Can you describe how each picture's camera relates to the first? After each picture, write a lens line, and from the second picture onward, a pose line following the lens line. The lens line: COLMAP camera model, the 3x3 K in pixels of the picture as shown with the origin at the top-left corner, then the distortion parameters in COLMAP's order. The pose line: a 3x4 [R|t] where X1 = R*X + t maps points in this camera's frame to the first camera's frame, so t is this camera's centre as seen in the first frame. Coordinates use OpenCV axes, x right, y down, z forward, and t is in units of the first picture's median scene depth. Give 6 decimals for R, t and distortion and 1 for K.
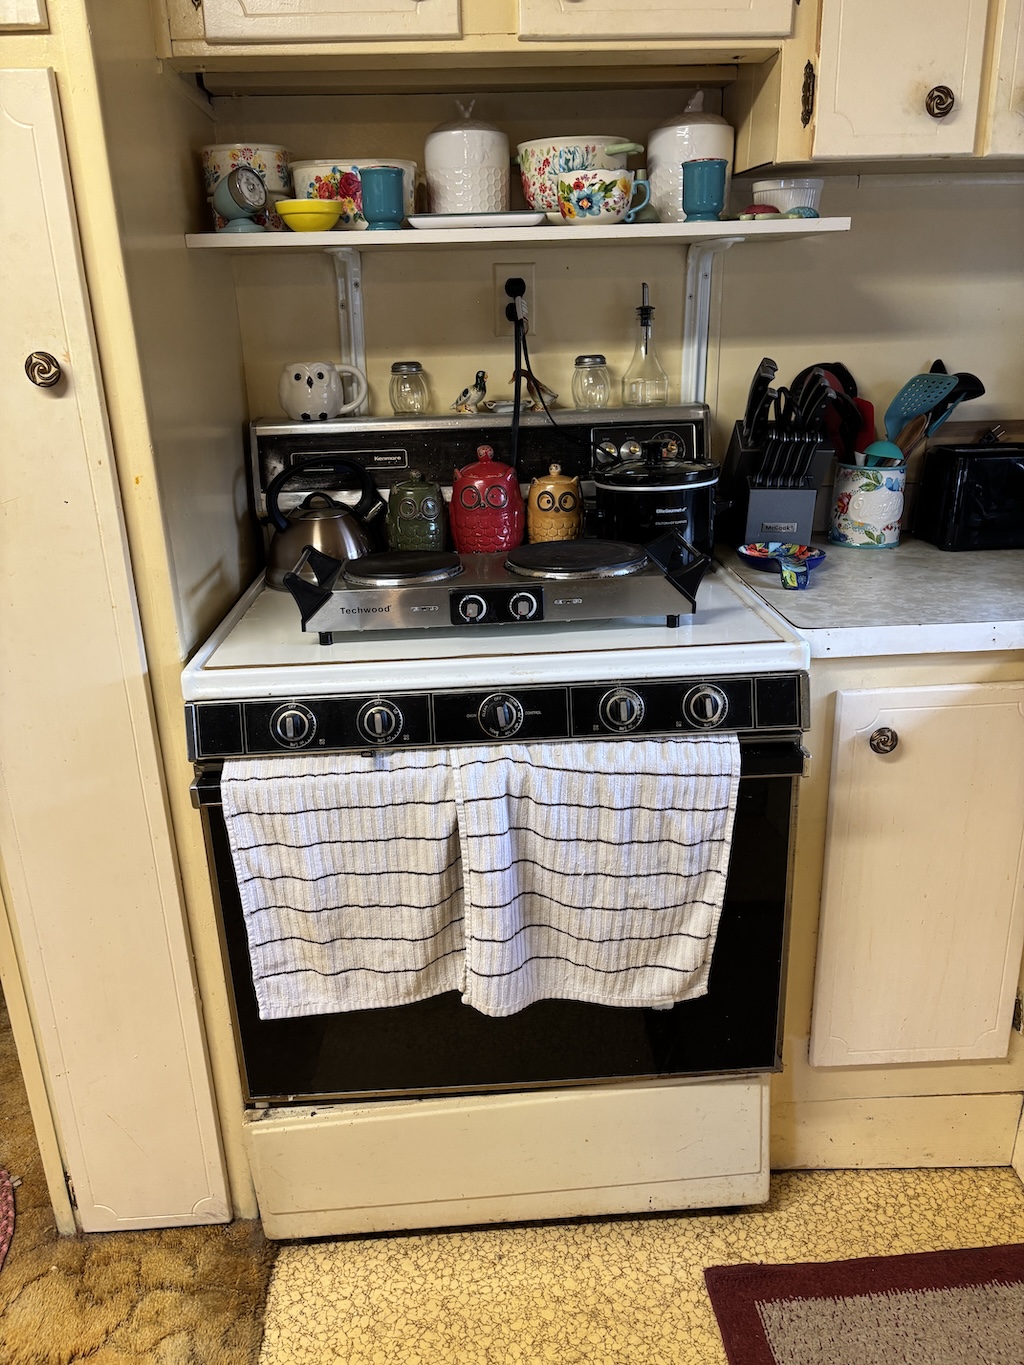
lens RADIAL K [[1030.7, 0, 515.8], [0, 1030.7, 691.5], [0, 0, 1]] dist [0.050586, -0.040244]
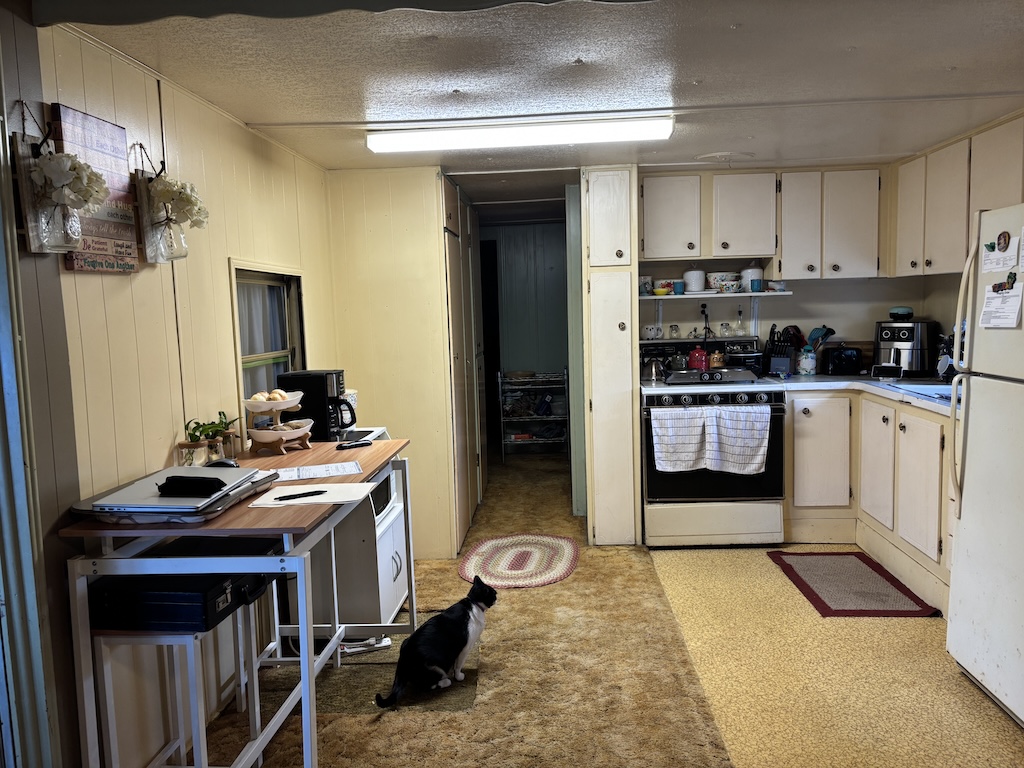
lens RADIAL K [[773.2, 0, 518.9], [0, 773.2, 391.3], [0, 0, 1]] dist [0.050586, -0.040244]
pose [[0.994165, 0.009501, -0.107449, -0.429426], [-0.034471, 0.971864, -0.233008, 0.697012], [0.102212, 0.235352, 0.966521, -2.028819]]
